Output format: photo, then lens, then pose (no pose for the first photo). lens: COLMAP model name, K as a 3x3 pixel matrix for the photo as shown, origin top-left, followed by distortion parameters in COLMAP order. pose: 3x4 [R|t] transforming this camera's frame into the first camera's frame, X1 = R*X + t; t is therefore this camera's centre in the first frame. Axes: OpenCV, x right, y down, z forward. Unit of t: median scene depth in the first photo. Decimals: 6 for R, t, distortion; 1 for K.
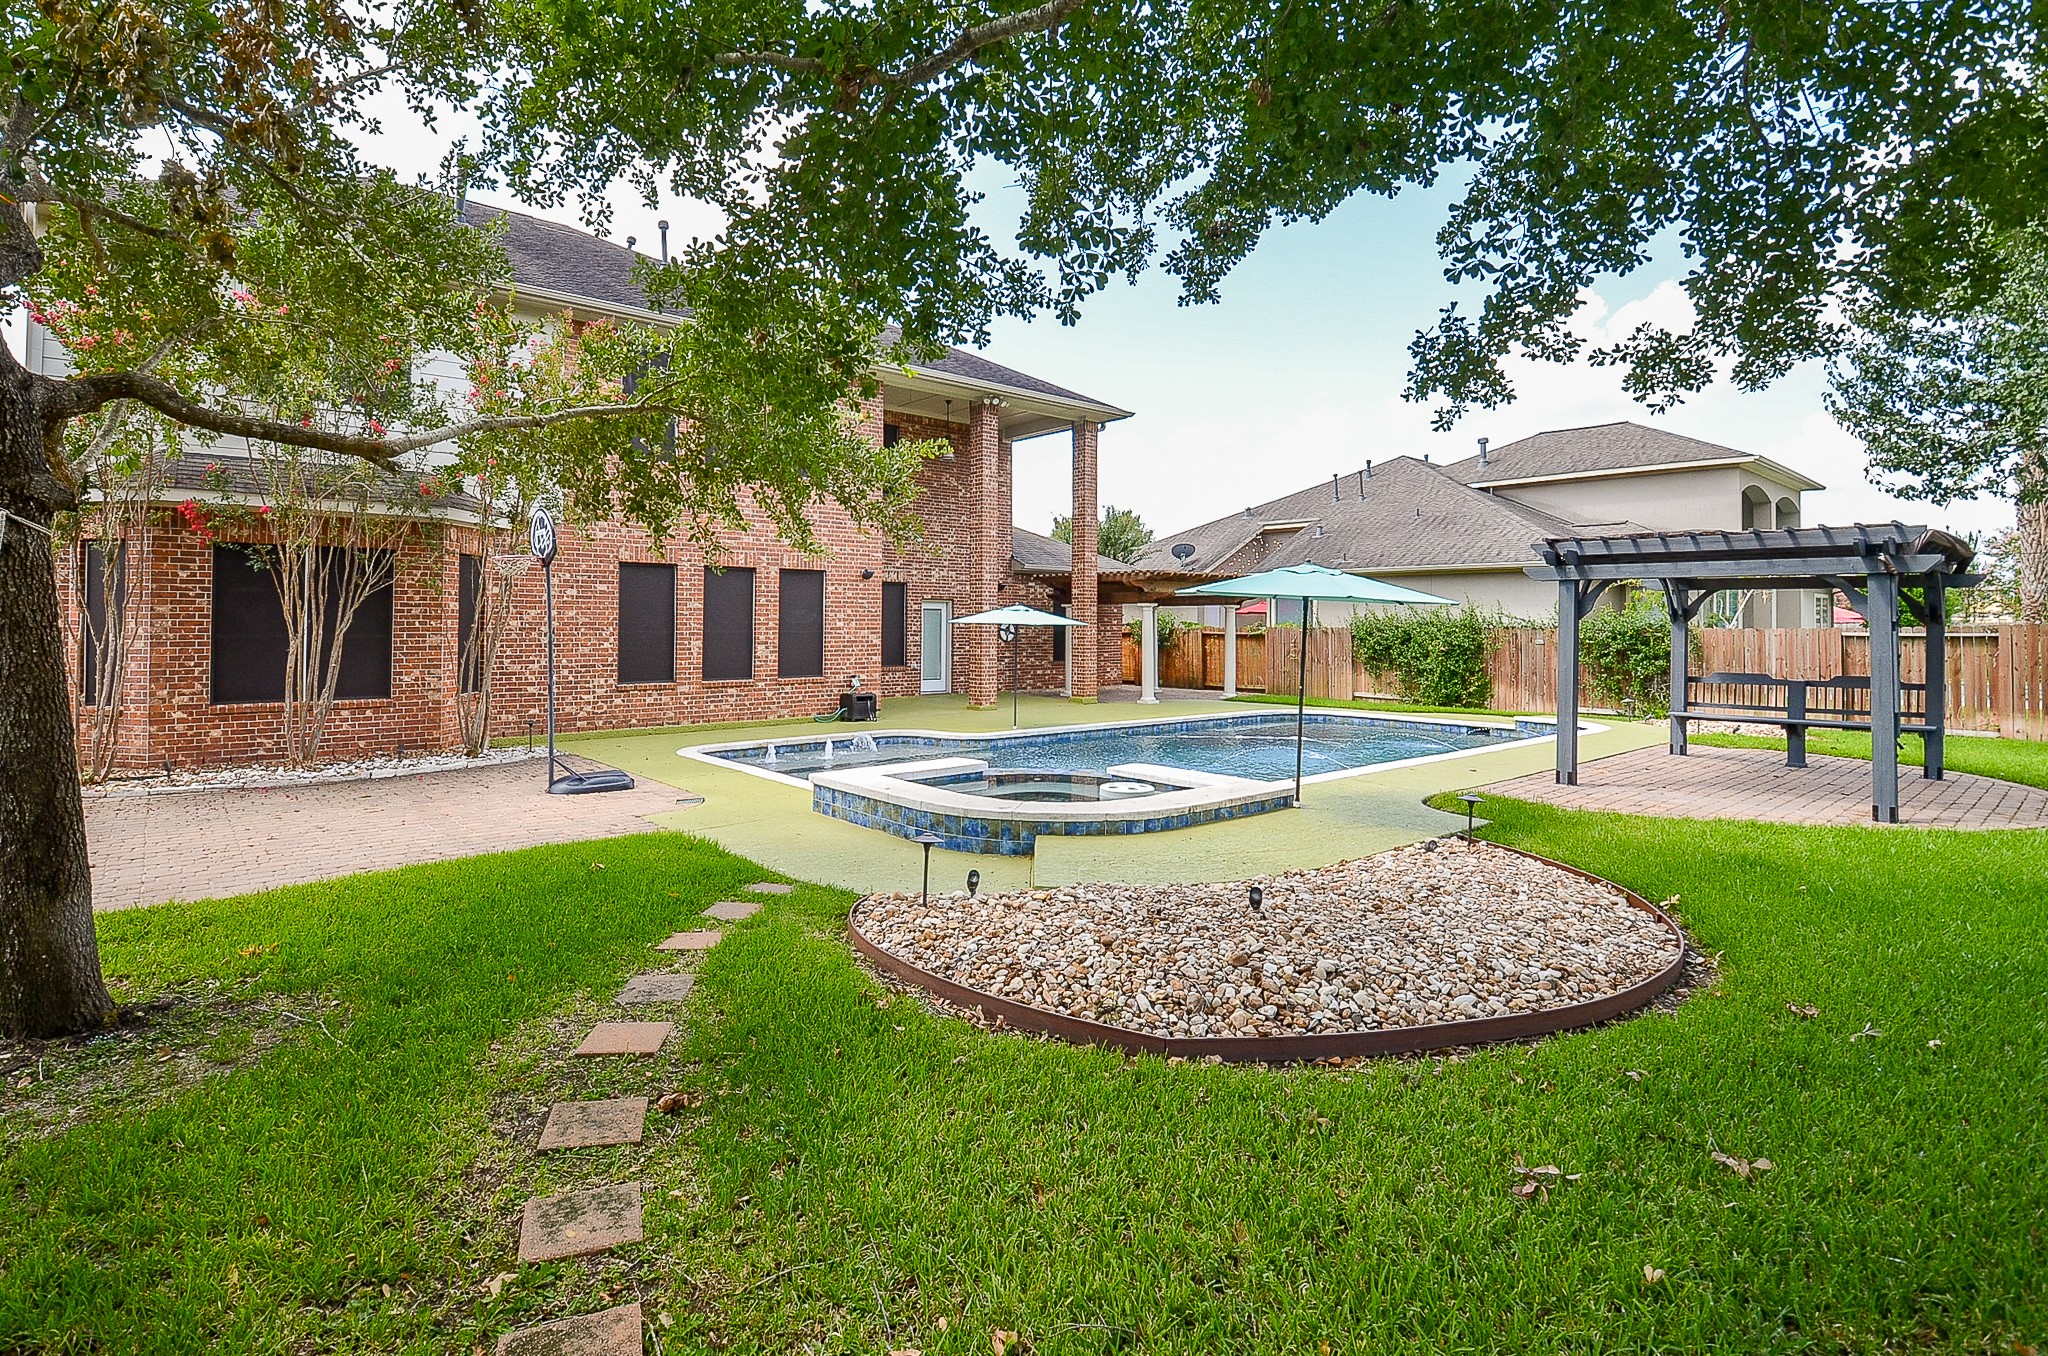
lens RADIAL K [[926.7, 0, 1026.6], [0, 926.7, 633.6], [0, 0, 1]] dist [0.022205, -0.027954]
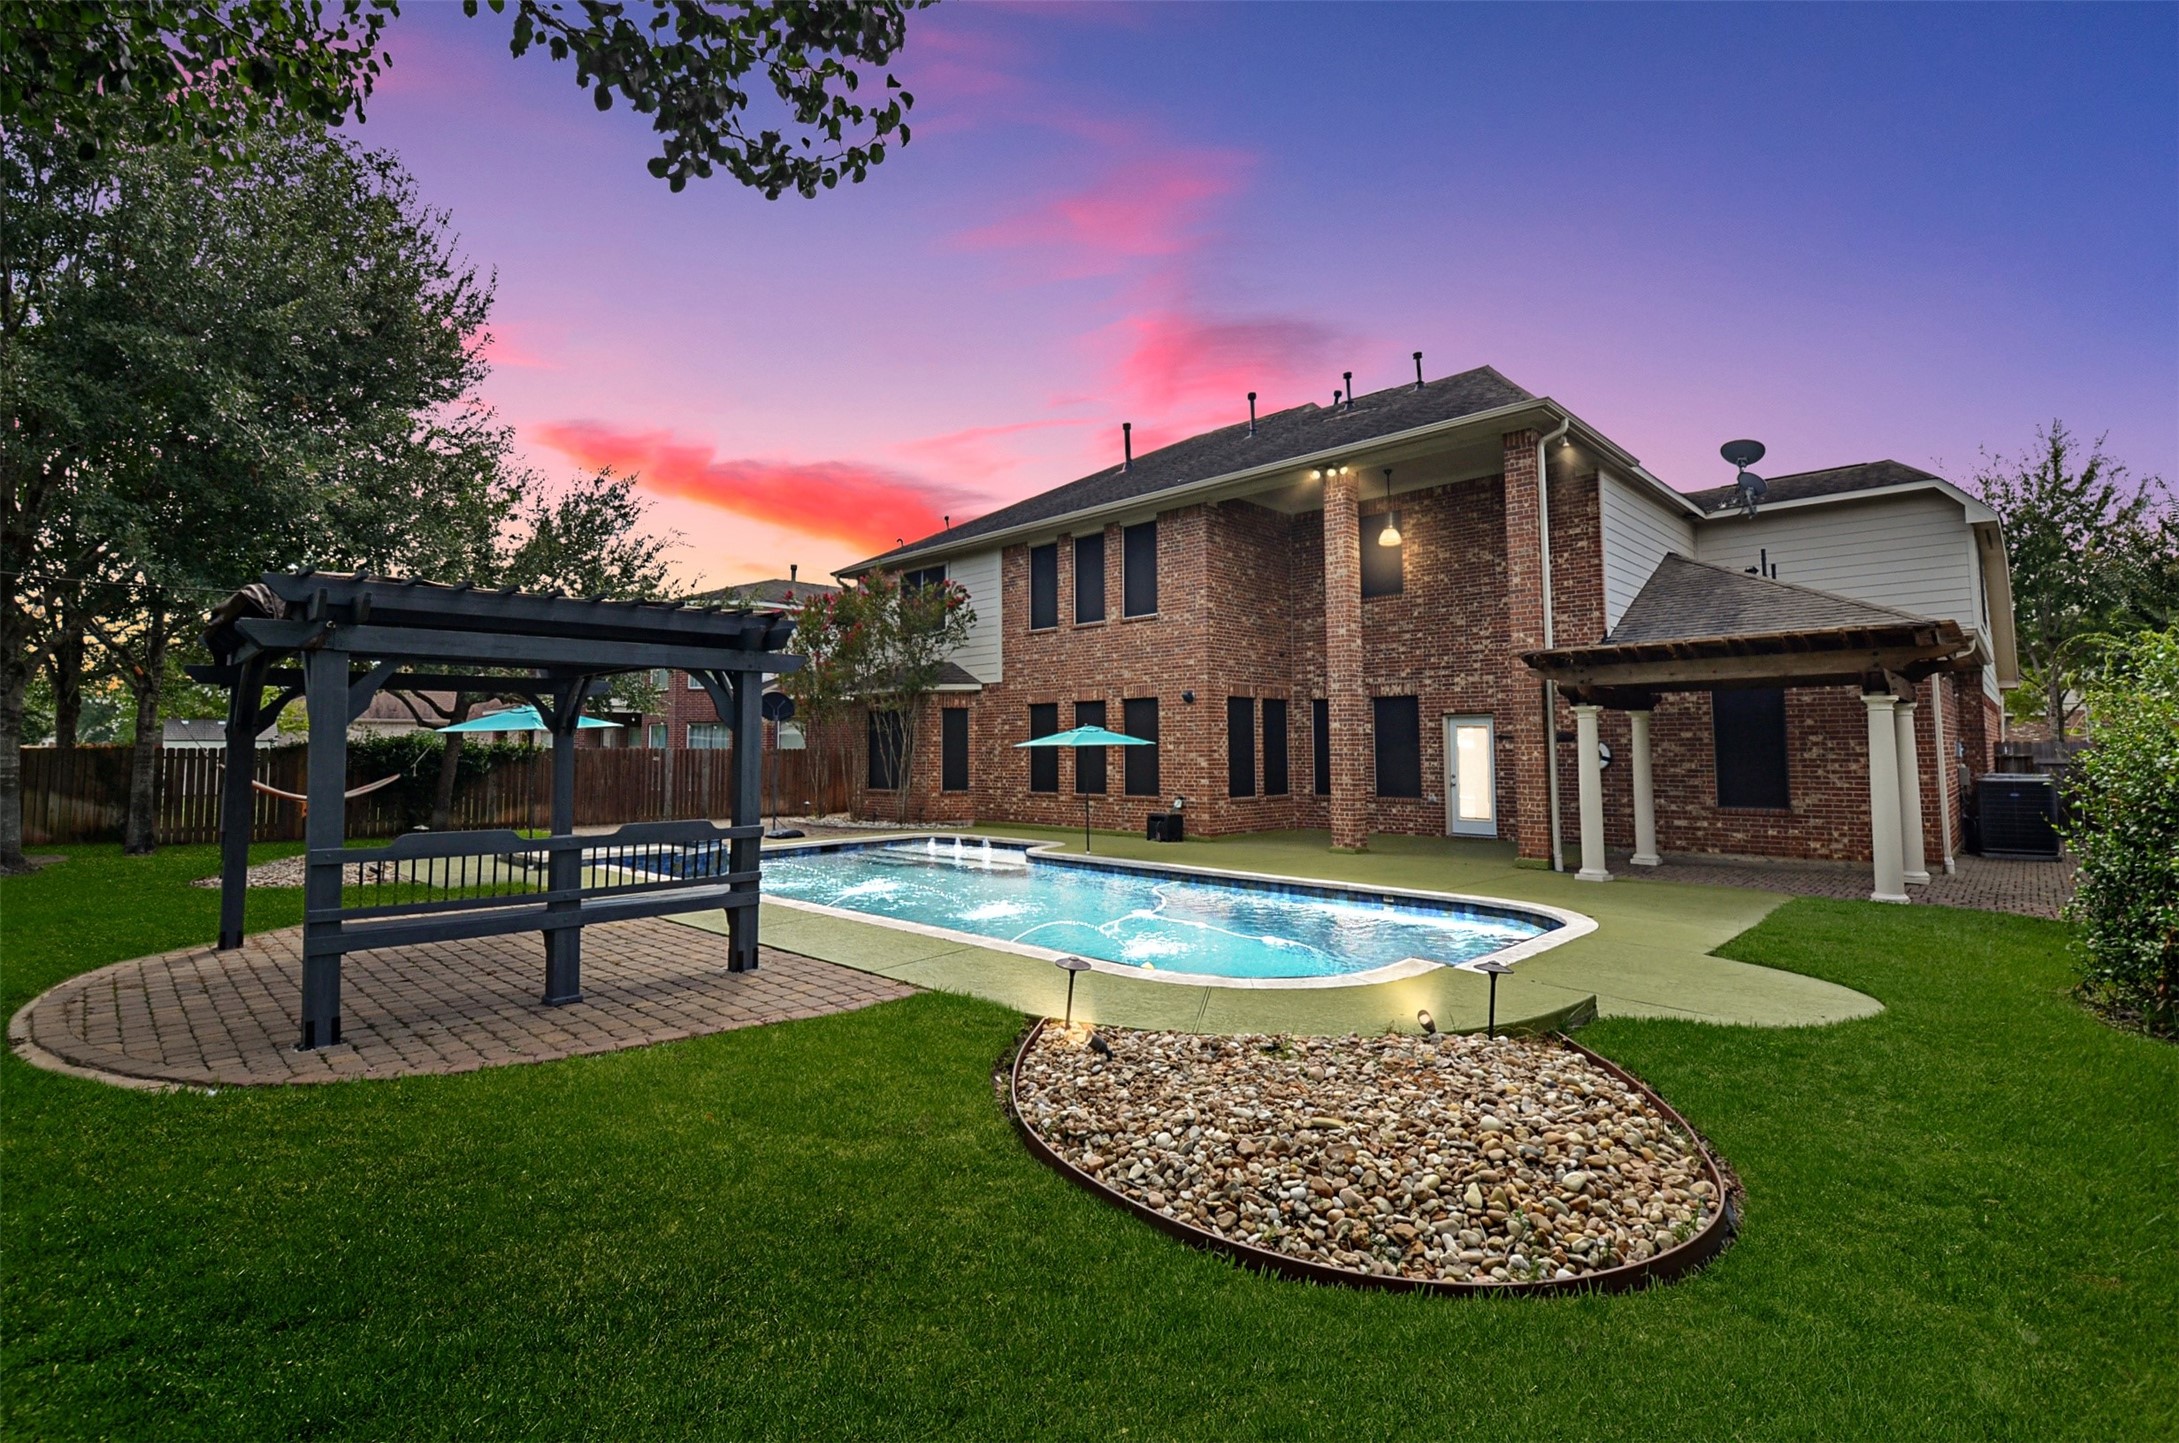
lens RADIAL K [[986.0, 0, 1092.3], [0, 986.0, 674.3], [0, 0, 1]] dist [0.022205, -0.027954]
pose [[0.096509, -0.083442, -0.991828, 0.898110], [-0.005941, 0.996414, -0.084406, 0.002308], [0.995314, 0.014039, 0.095667, 0.801579]]
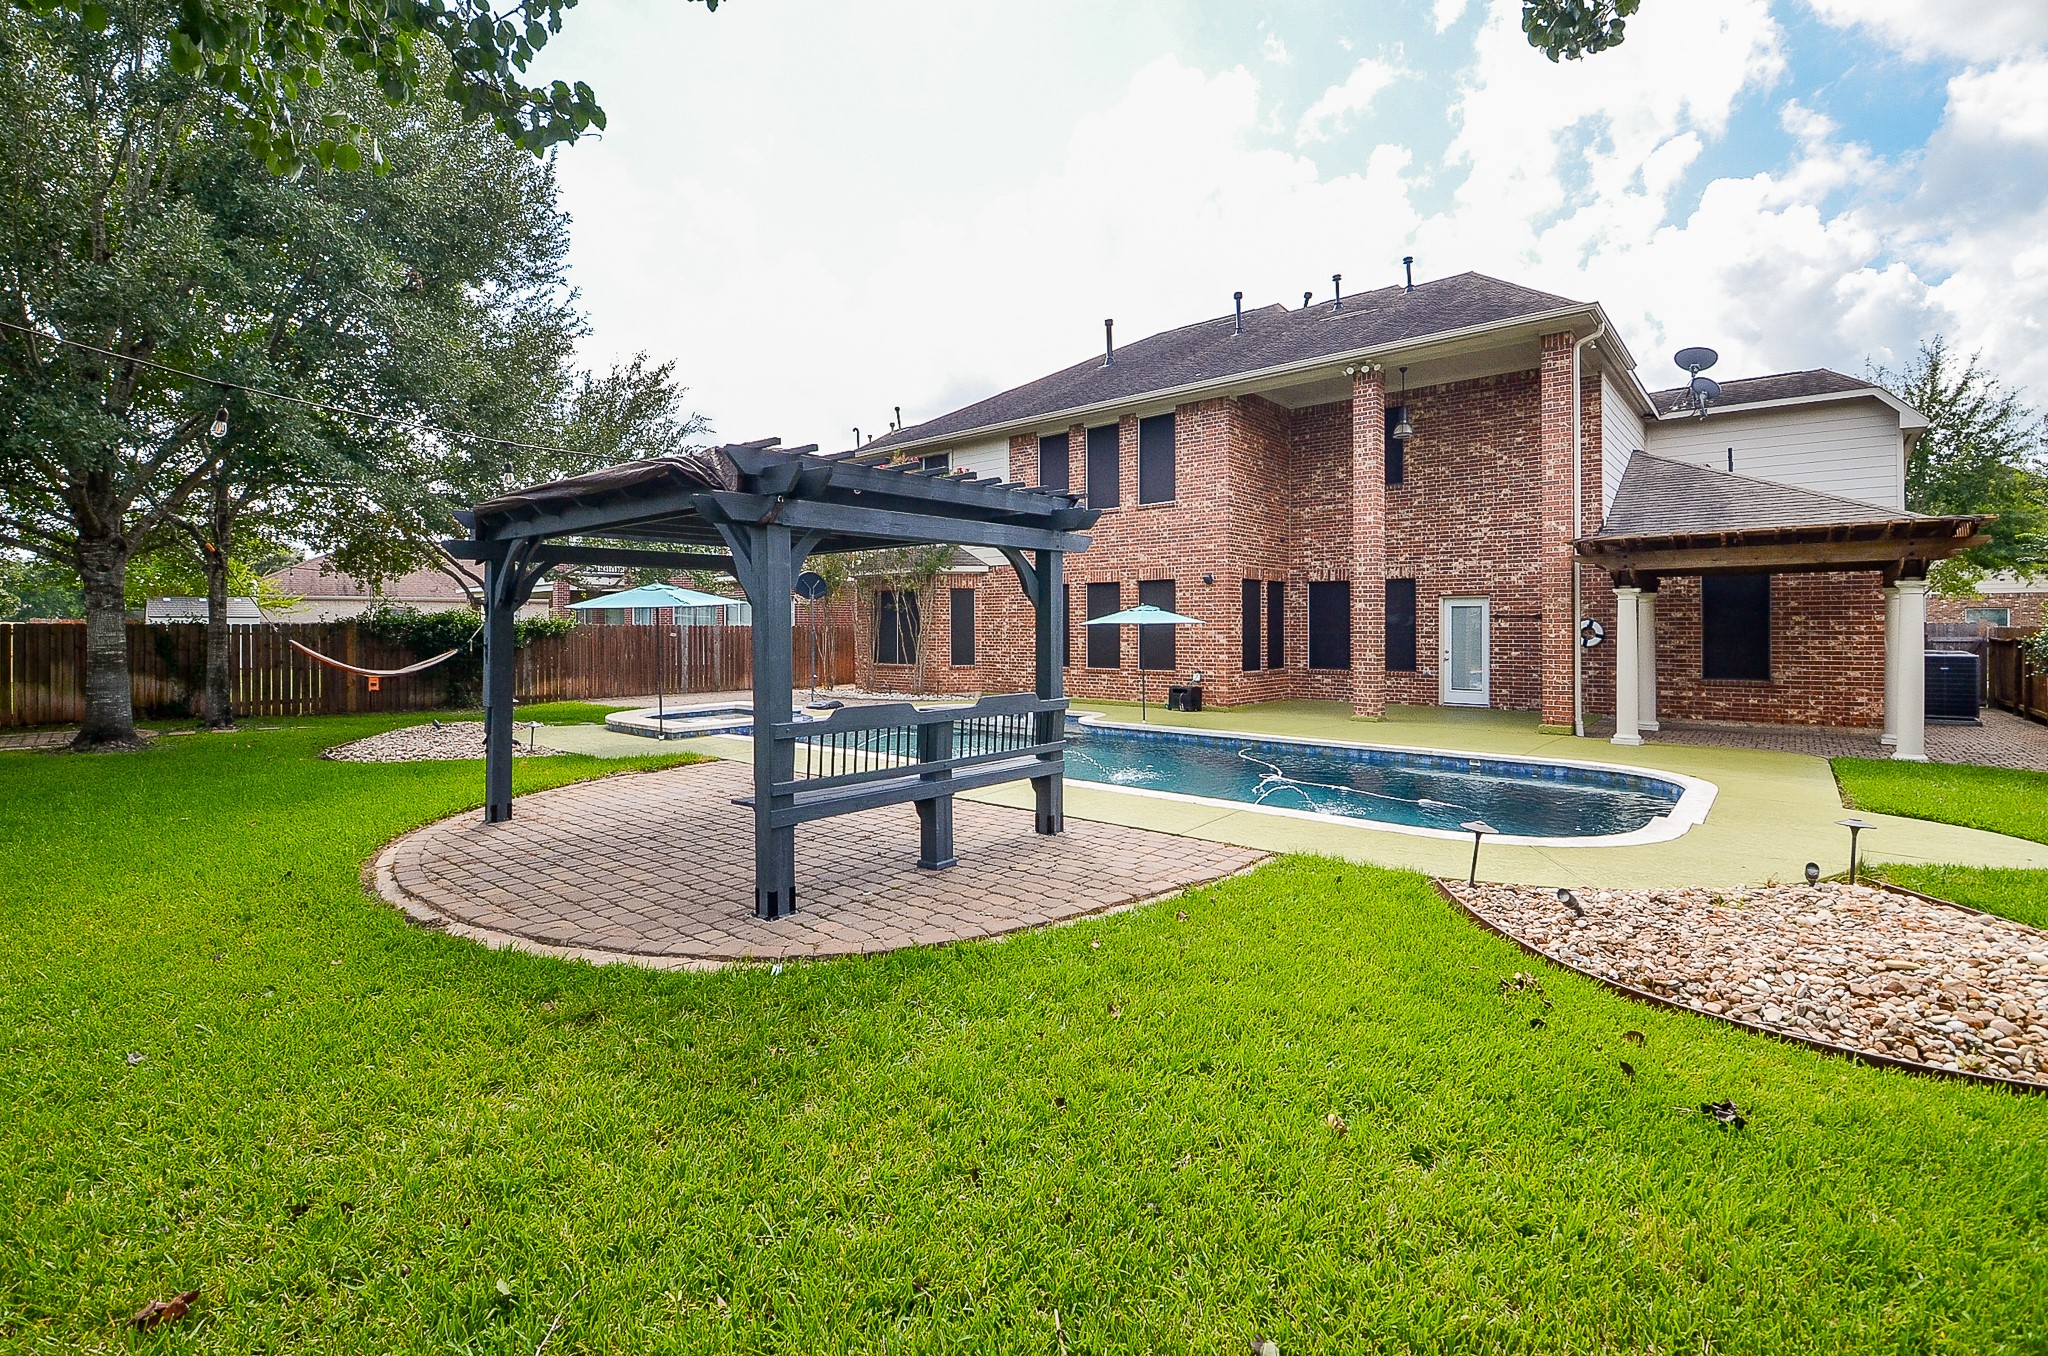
lens RADIAL K [[904.2, 0, 1023.7], [0, 904.2, 628.3], [0, 0, 1]] dist [0.018068, -0.024389]
pose [[0.154430, -0.006543, -0.987982, 0.858536], [-0.007419, 0.999942, -0.007782, 0.003745], [0.987976, 0.008531, 0.154373, 0.624301]]
